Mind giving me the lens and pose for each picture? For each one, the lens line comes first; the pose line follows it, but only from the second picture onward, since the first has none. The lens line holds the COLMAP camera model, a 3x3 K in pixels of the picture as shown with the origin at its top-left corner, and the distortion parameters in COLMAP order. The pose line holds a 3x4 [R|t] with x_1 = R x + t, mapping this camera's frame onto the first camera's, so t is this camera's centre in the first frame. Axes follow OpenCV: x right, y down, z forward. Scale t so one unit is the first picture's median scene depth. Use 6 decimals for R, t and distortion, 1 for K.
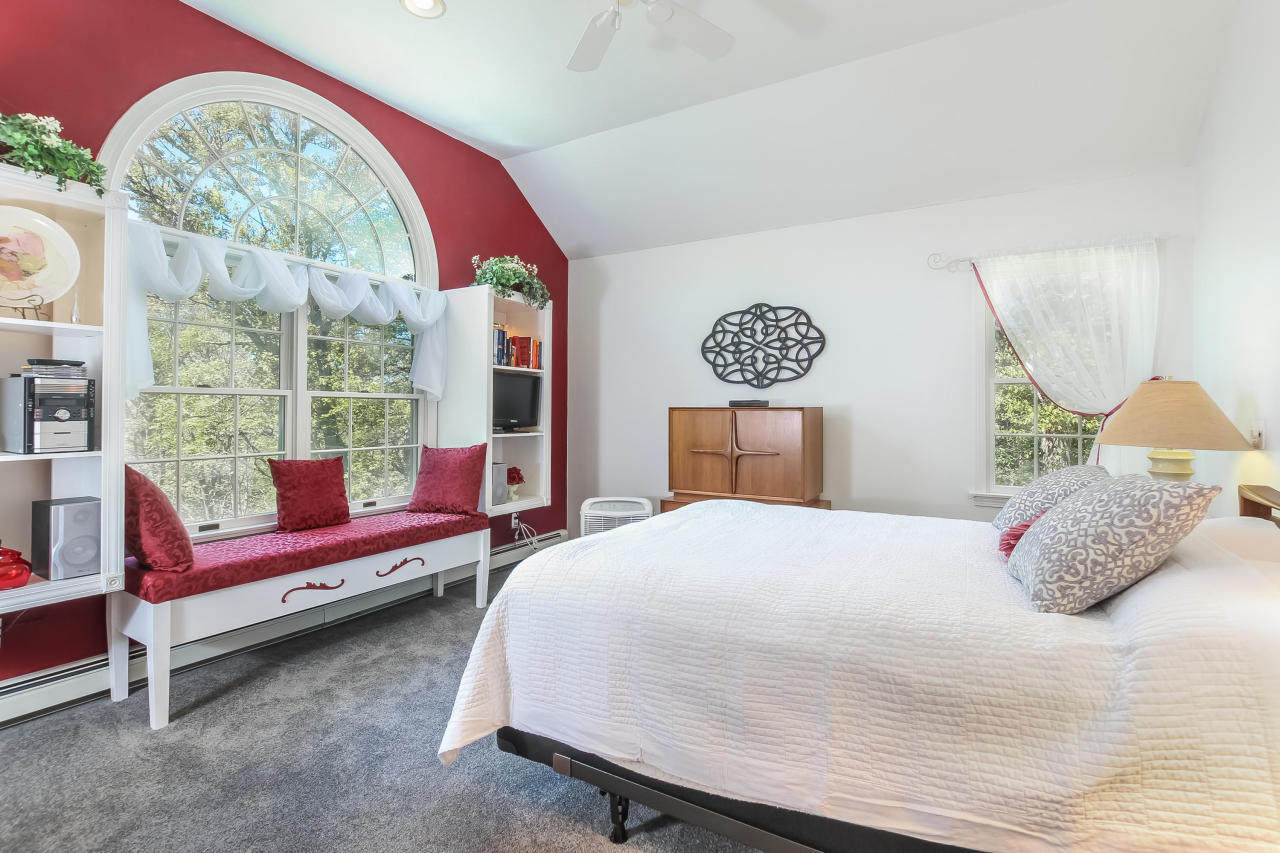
lens RADIAL K [[596.1, 0, 640.3], [0, 596.1, 410.1], [0, 0, 1]] dist [-0.009604, -0.000100]
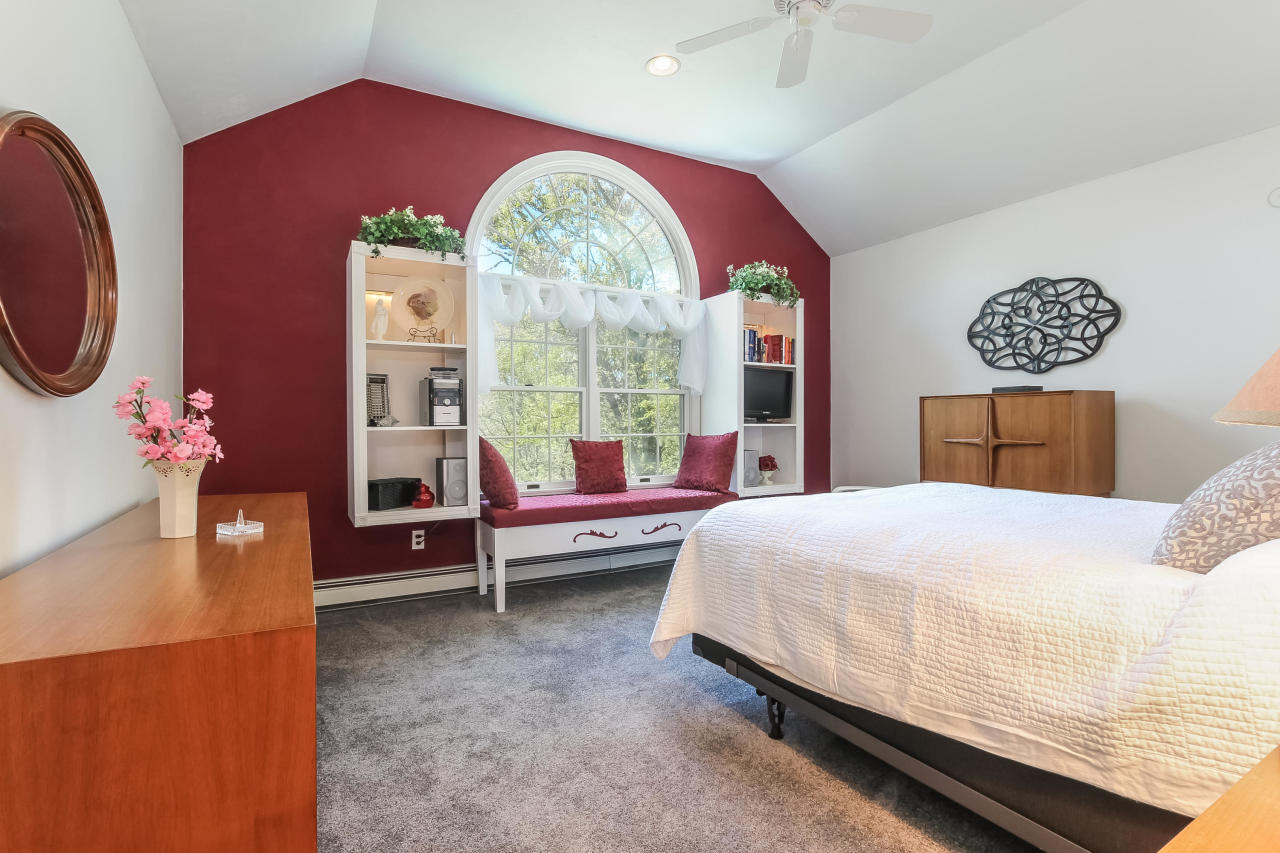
lens RADIAL K [[596.1, 0, 640.3], [0, 596.1, 410.1], [0, 0, 1]] dist [-0.009604, -0.000100]
pose [[0.875835, -0.012516, -0.482449, 0.143818], [0.007833, 0.999901, -0.011719, 0.032160], [0.482548, 0.006485, 0.875846, -0.085368]]
